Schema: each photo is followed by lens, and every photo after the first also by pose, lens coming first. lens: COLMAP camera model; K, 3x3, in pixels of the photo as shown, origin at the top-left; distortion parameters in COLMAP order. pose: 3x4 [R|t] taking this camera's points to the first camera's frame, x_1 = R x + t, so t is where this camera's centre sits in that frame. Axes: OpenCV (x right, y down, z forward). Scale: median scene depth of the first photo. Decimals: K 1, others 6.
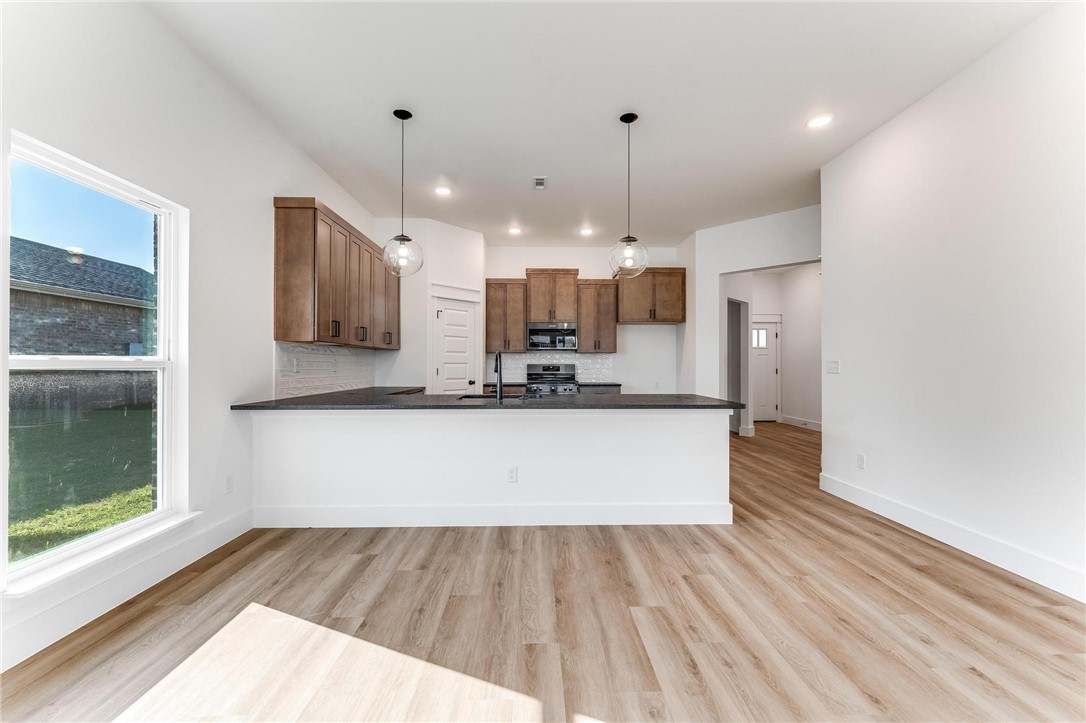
lens RADIAL K [[465.3, 0, 562.3], [0, 465.3, 361.0], [0, 0, 1]] dist [0.003507, 0.000161]
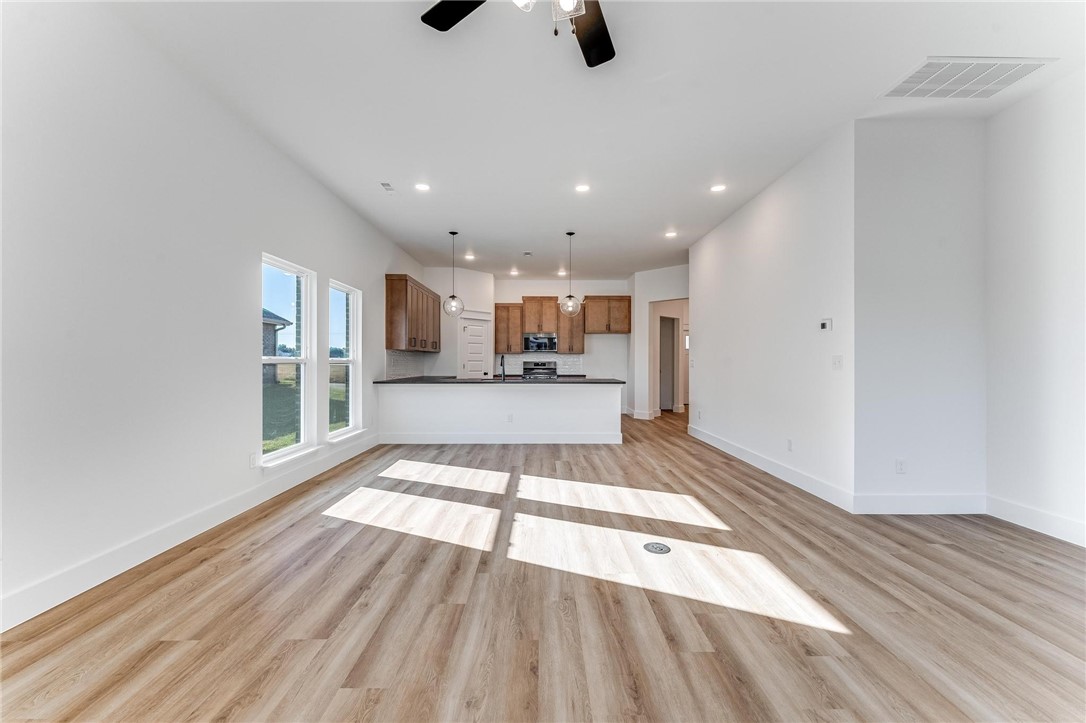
lens RADIAL K [[465.3, 0, 562.3], [0, 465.3, 361.0], [0, 0, 1]] dist [0.003507, 0.000161]
pose [[0.999889, 0.001296, -0.014850, 0.081353], [-0.001204, 0.999980, 0.006180, -0.004587], [0.014858, -0.006161, 0.999871, -0.540072]]
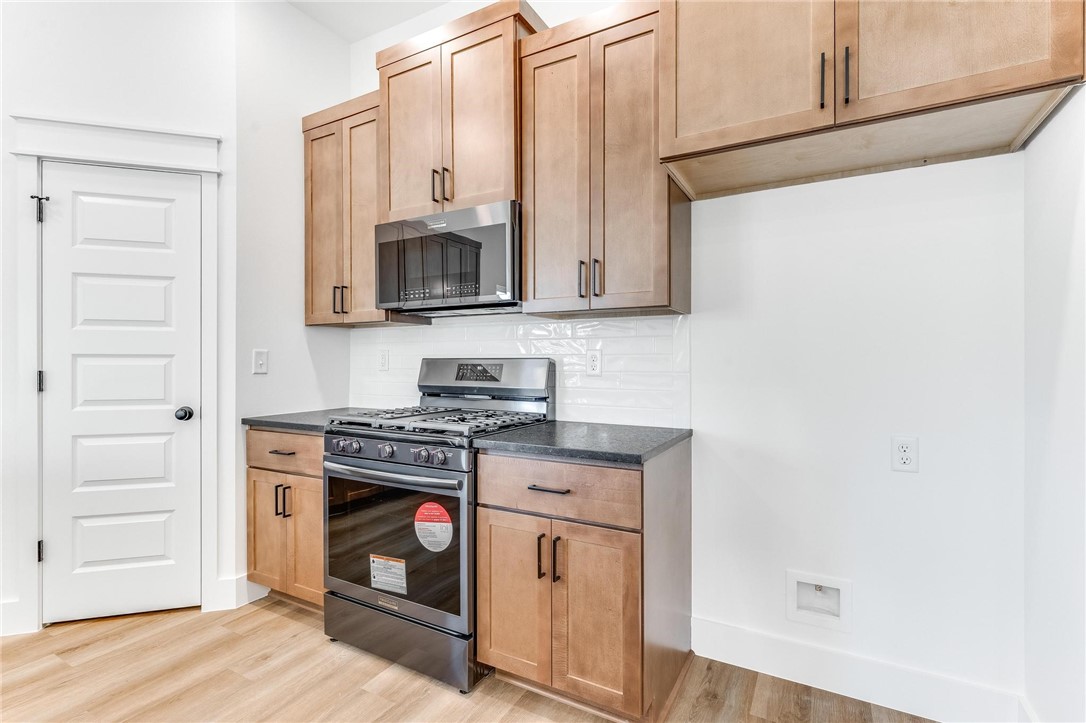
lens RADIAL K [[522.5, 0, 547.8], [0, 522.5, 361.1], [0, 0, 1]] dist [0.002079, 0.000612]
pose [[0.840979, -0.000480, -0.541067, 0.240816], [0.006131, 0.999944, 0.008641, 0.007587], [0.541032, -0.010584, 0.840935, 0.875081]]
